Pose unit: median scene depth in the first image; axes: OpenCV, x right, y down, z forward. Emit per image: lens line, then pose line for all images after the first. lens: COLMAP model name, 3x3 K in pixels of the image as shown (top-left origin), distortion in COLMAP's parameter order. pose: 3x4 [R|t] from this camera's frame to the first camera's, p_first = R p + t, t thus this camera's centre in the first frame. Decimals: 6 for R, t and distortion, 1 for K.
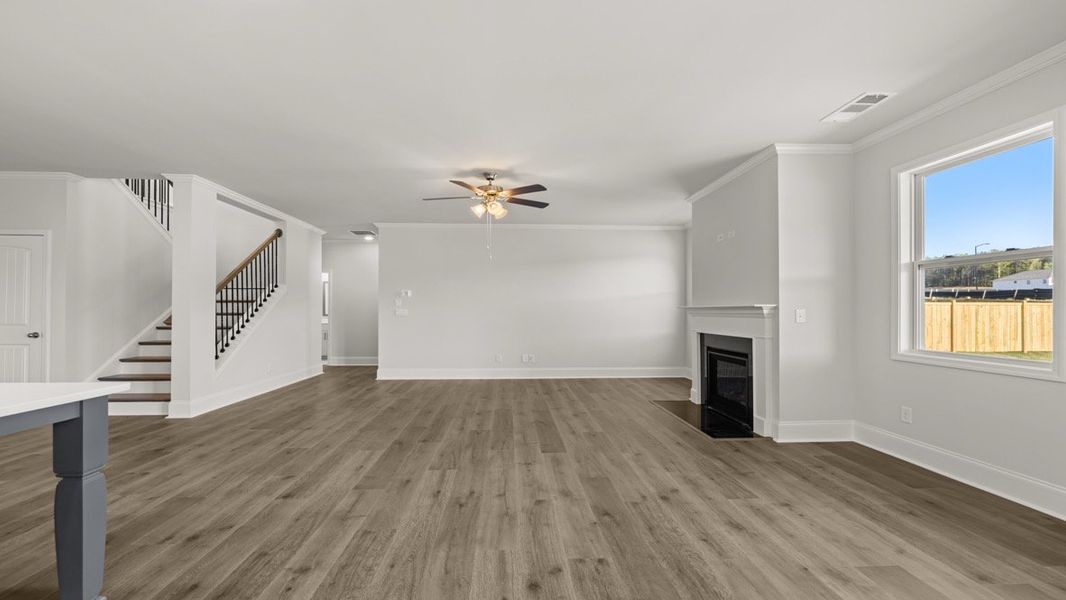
lens RADIAL K [[452.6, 0, 530.2], [0, 452.6, 305.0], [0, 0, 1]] dist [-0.000628, 0.000898]
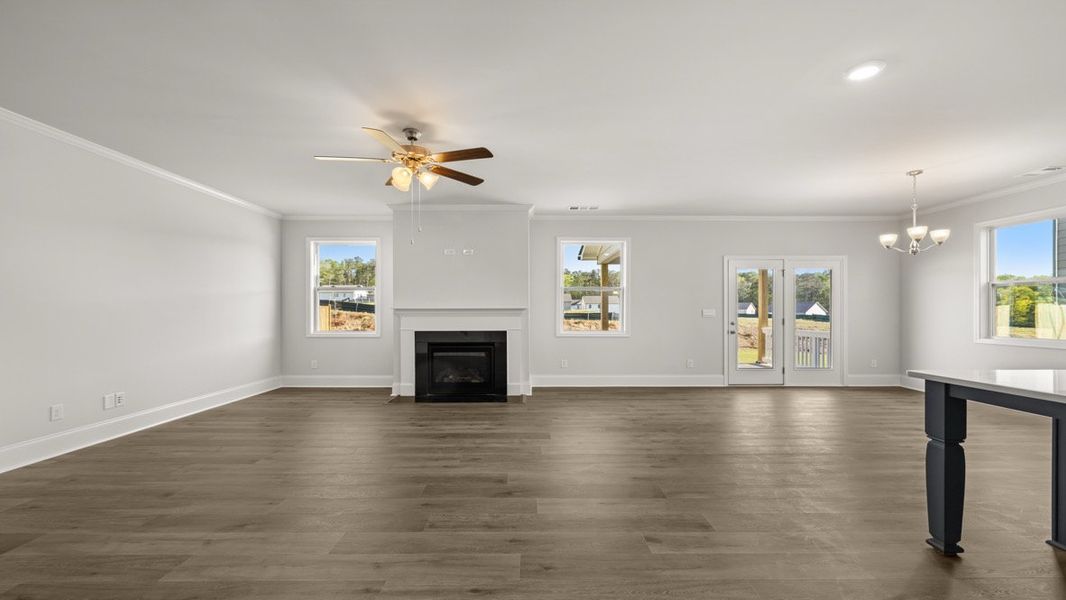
lens RADIAL K [[452.6, 0, 526.1], [0, 452.6, 306.6], [0, 0, 1]] dist [-0.000628, 0.000898]
pose [[0.036616, 0.010146, 0.999278, -0.838252], [-0.011772, 0.999883, -0.009720, 0.008675], [-0.999260, -0.011408, 0.036731, 0.789043]]
